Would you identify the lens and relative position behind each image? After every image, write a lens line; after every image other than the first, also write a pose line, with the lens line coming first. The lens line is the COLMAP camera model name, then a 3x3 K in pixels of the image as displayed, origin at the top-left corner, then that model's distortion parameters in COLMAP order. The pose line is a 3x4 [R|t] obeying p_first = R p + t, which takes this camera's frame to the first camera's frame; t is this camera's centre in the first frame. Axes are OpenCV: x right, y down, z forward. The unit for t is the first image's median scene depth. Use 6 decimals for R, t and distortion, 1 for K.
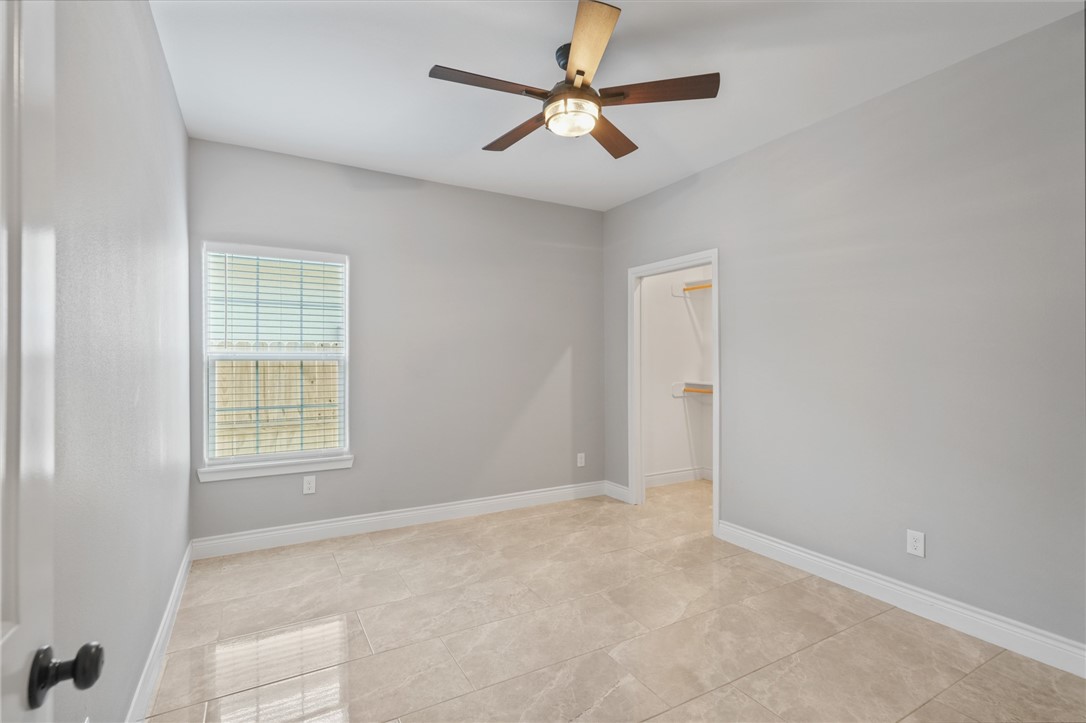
lens RADIAL K [[519.1, 0, 551.8], [0, 519.1, 355.0], [0, 0, 1]] dist [-0.001165, -0.000291]
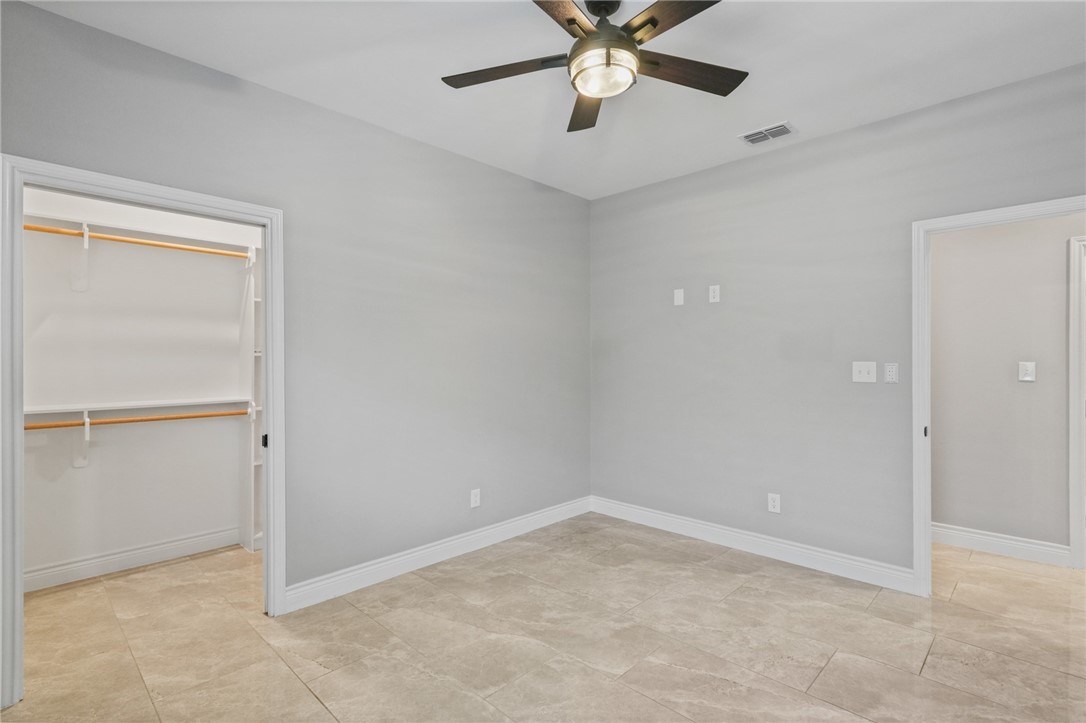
lens RADIAL K [[519.1, 0, 550.3], [0, 519.1, 360.4], [0, 0, 1]] dist [-0.001165, -0.000291]
pose [[-0.281262, -0.001838, 0.959629, -0.613815], [-0.004135, 0.999991, 0.000703, 0.002859], [-0.959622, -0.003771, -0.281267, 1.123447]]
